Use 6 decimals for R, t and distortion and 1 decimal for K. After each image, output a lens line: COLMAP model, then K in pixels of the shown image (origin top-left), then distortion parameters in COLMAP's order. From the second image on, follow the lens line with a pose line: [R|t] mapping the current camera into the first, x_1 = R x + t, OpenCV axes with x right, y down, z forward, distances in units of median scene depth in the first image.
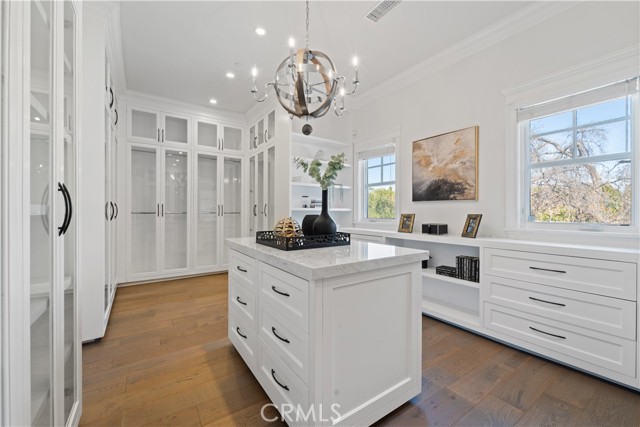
lens RADIAL K [[260.9, 0, 322.6], [0, 260.9, 213.4], [0, 0, 1]] dist [0.001507, 0.000041]
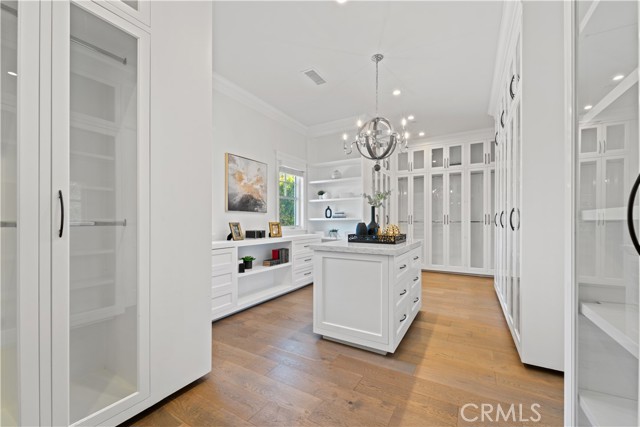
lens RADIAL K [[260.9, 0, 321.9], [0, 260.9, 217.7], [0, 0, 1]] dist [0.001507, 0.000041]
pose [[-0.427548, 0.008835, 0.903949, -0.837986], [0.003683, 0.999961, -0.008031, -0.008678], [-0.903985, -0.000104, -0.427564, 1.237213]]
